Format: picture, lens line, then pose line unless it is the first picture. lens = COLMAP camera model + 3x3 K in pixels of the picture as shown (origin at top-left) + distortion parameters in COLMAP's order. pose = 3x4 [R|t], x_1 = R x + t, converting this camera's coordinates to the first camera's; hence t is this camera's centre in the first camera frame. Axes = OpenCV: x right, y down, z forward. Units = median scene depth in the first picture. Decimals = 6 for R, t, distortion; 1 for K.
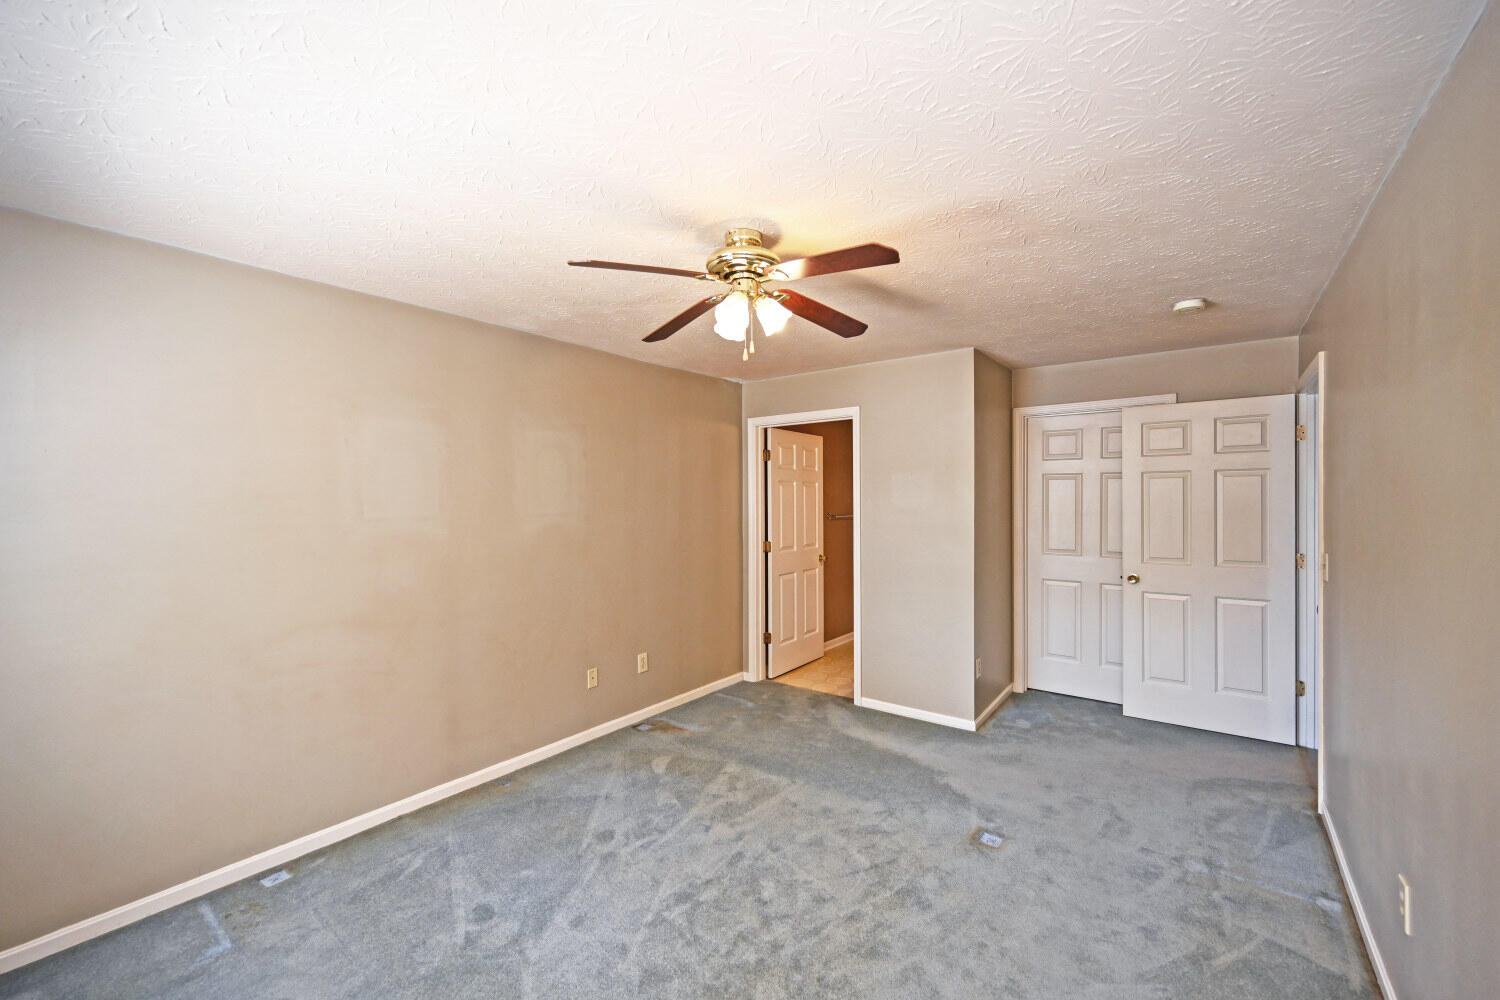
lens RADIAL K [[593.6, 0, 757.4], [0, 593.6, 498.8], [0, 0, 1]] dist [0.000444, -0.001031]
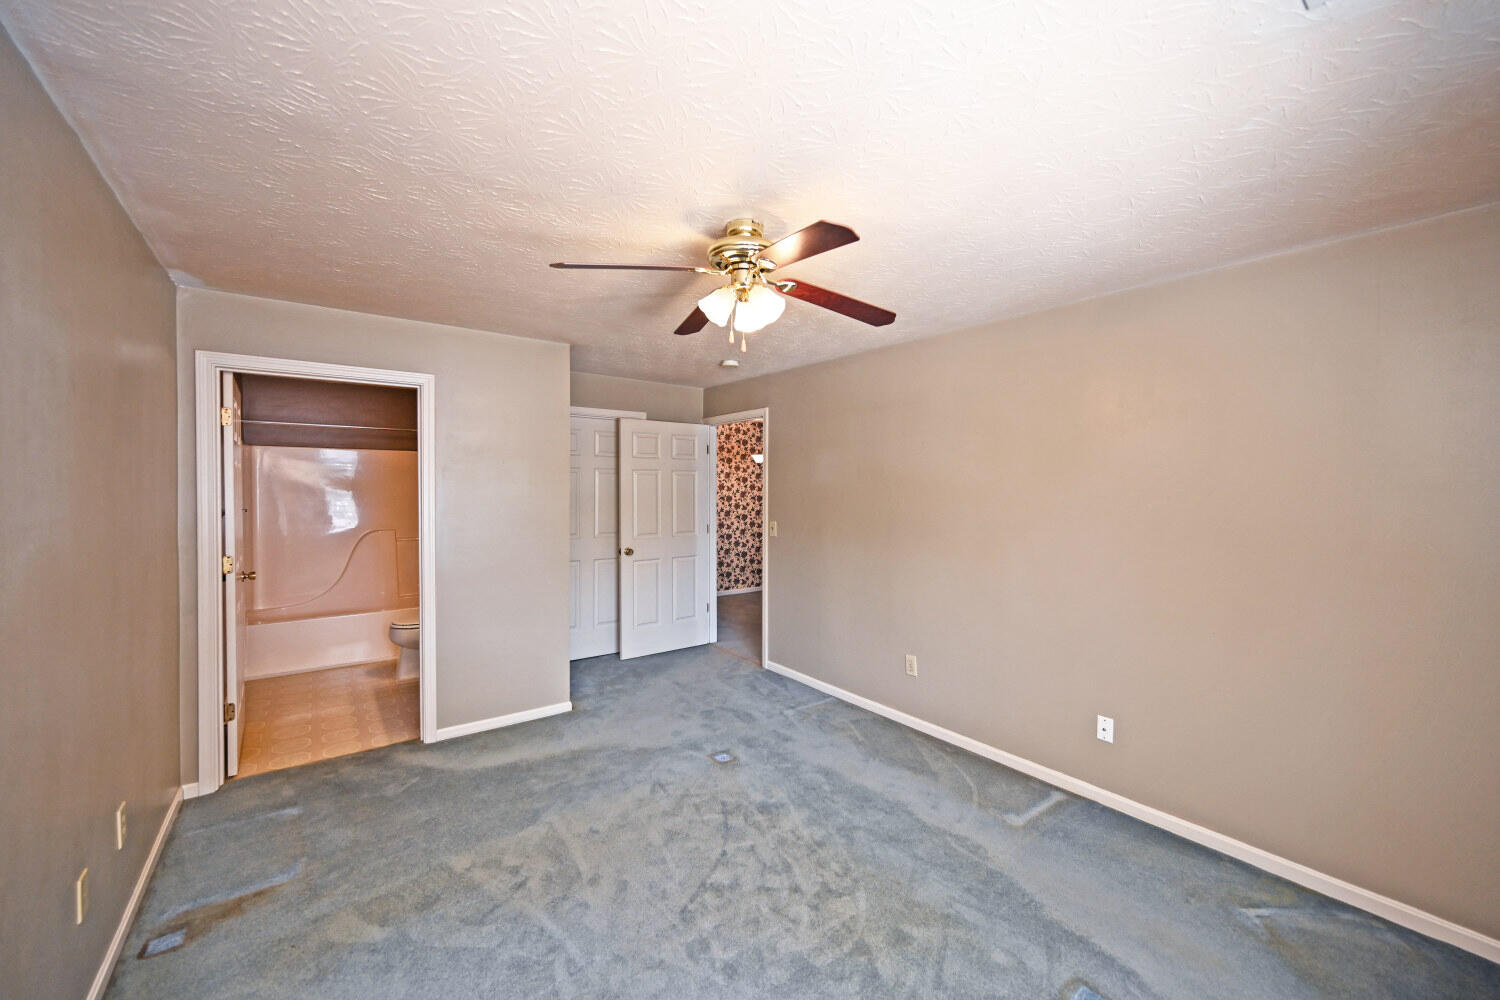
lens RADIAL K [[593.6, 0, 749.1], [0, 593.6, 492.0], [0, 0, 1]] dist [0.000444, -0.001031]
pose [[0.279469, 0.000481, 0.960155, -0.709135], [-0.006510, 0.999978, 0.001394, 0.001201], [-0.960133, -0.006641, 0.279466, 0.516433]]
